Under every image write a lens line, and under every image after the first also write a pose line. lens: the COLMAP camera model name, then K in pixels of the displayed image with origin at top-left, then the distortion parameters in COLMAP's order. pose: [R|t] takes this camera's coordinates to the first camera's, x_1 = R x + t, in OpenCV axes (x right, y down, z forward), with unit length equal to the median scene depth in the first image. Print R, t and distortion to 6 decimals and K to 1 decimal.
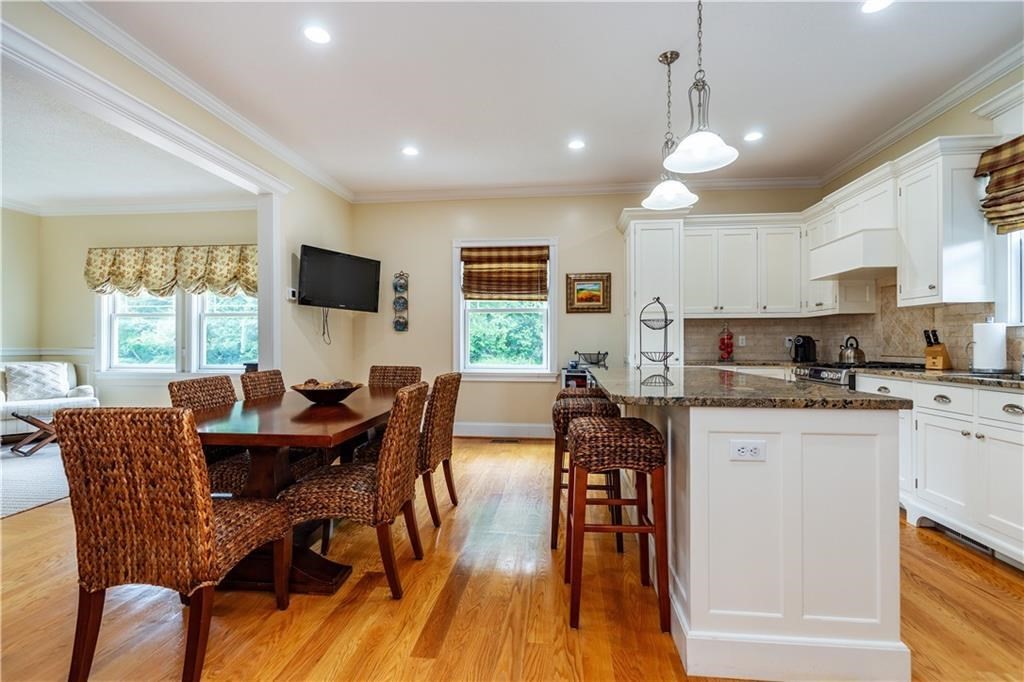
lens RADIAL K [[470.3, 0, 513.4], [0, 470.3, 341.4], [0, 0, 1]] dist [-0.004981, -0.000714]
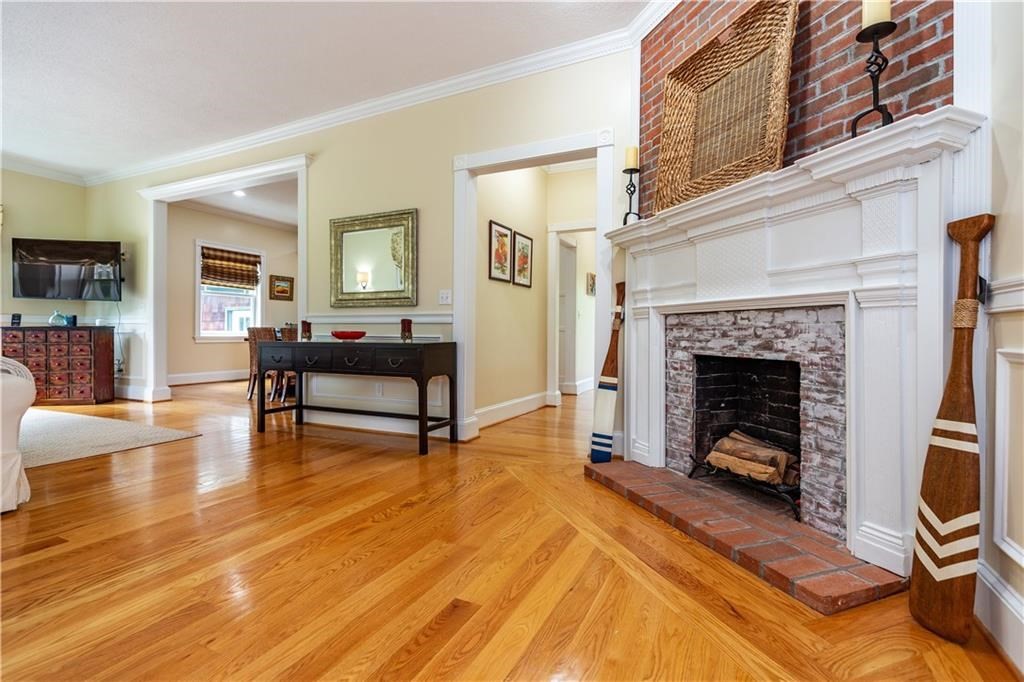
lens RADIAL K [[470.3, 0, 514.0], [0, 470.3, 335.4], [0, 0, 1]] dist [-0.004981, -0.000714]
pose [[0.346203, -0.003802, 0.938152, -1.103796], [-0.004734, 0.999972, 0.005799, 0.051686], [-0.938148, -0.006449, 0.346176, -0.349200]]
